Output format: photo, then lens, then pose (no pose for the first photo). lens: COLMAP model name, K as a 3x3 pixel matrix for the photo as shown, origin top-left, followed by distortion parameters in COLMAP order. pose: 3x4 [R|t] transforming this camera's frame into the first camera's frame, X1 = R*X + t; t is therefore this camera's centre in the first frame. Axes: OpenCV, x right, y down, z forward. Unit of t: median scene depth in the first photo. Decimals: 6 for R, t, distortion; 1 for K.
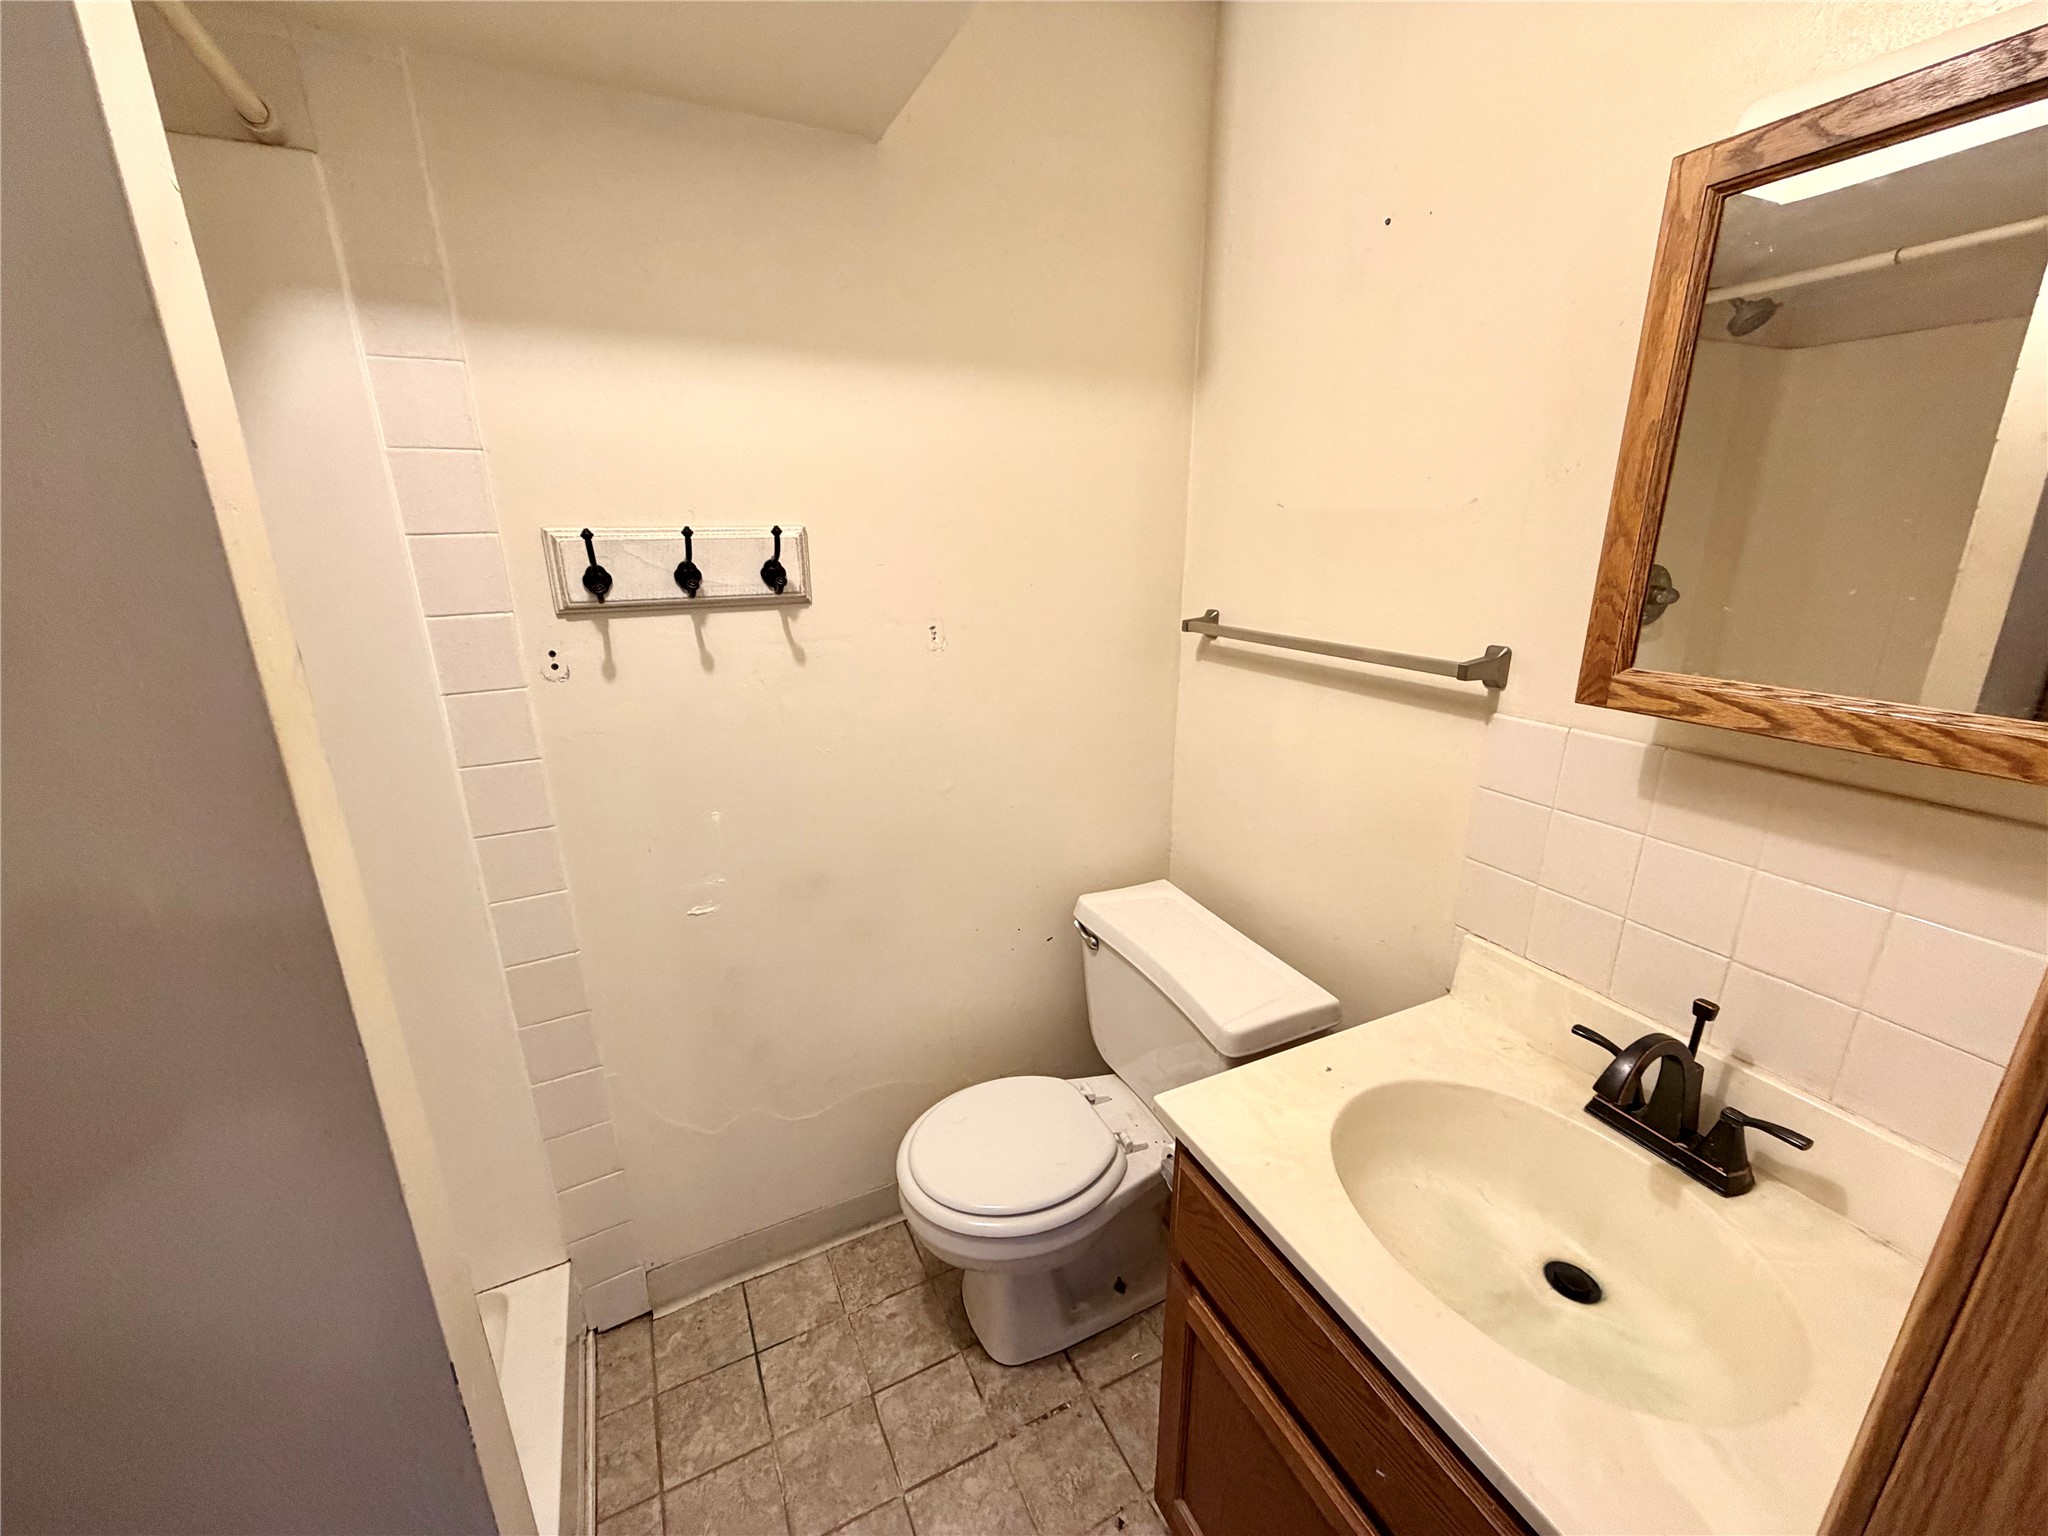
lens RADIAL K [[812.5, 0, 1022.7], [0, 812.5, 768.6], [0, 0, 1]] dist [-0.002383, -0.000111]
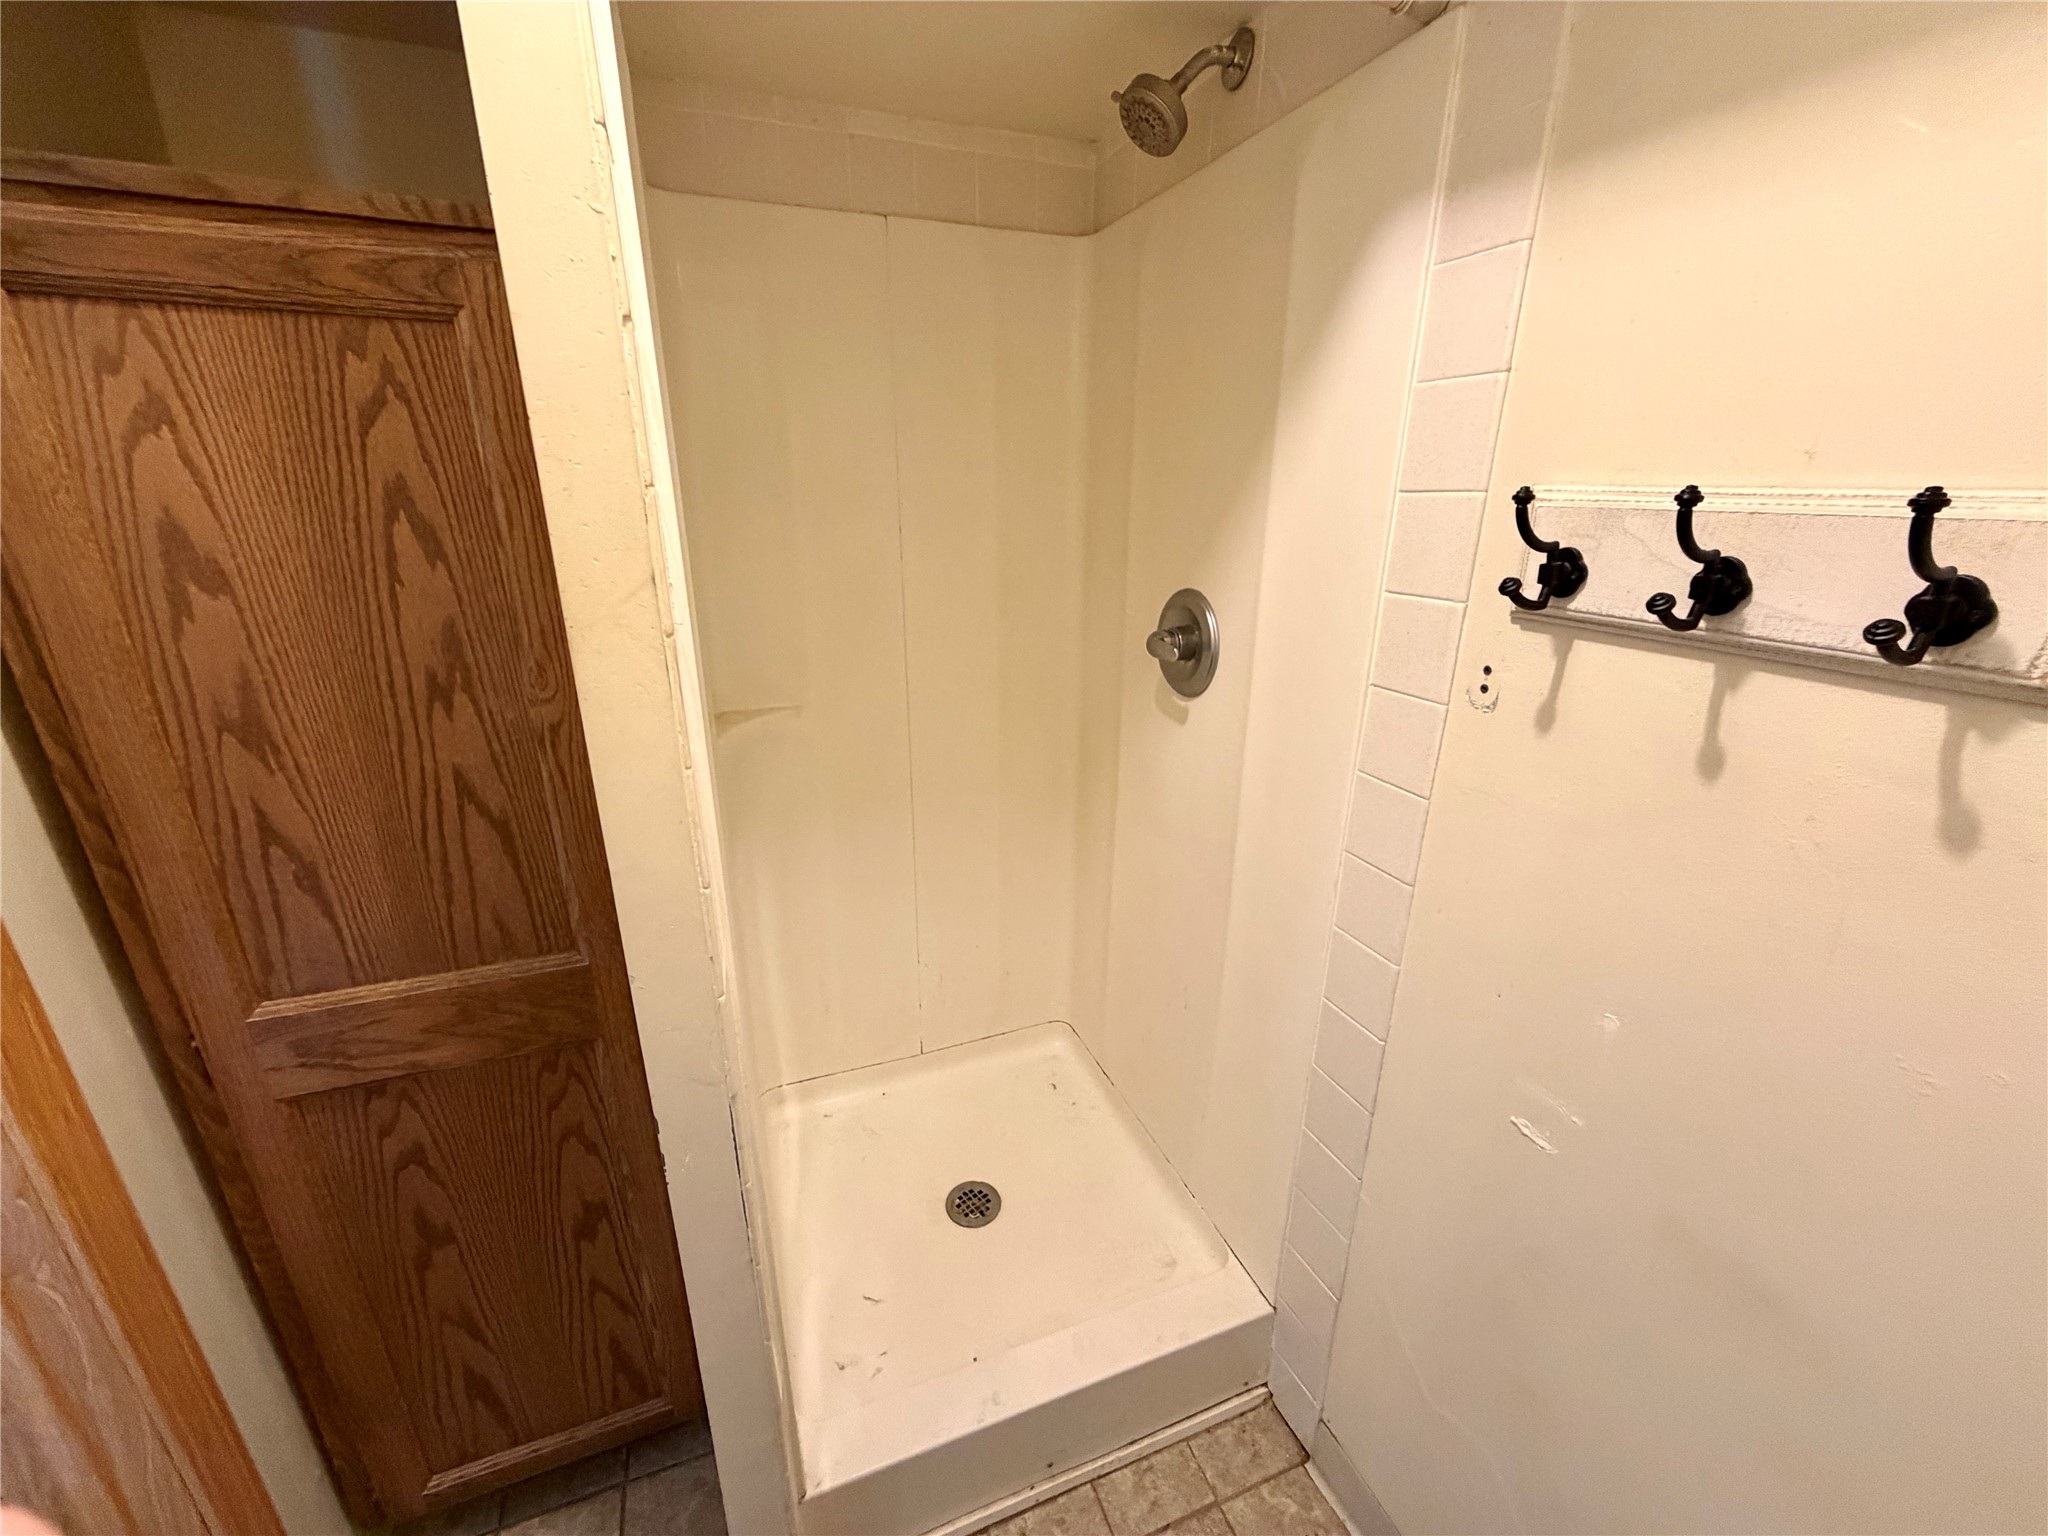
lens RADIAL K [[812.5, 0, 1021.0], [0, 812.5, 767.2], [0, 0, 1]] dist [-0.002383, -0.000111]
pose [[-0.104756, 0.334662, -0.936497, 0.125809], [-0.289329, 0.890690, 0.350657, -0.181888], [0.951480, 0.307689, 0.003522, 0.602135]]
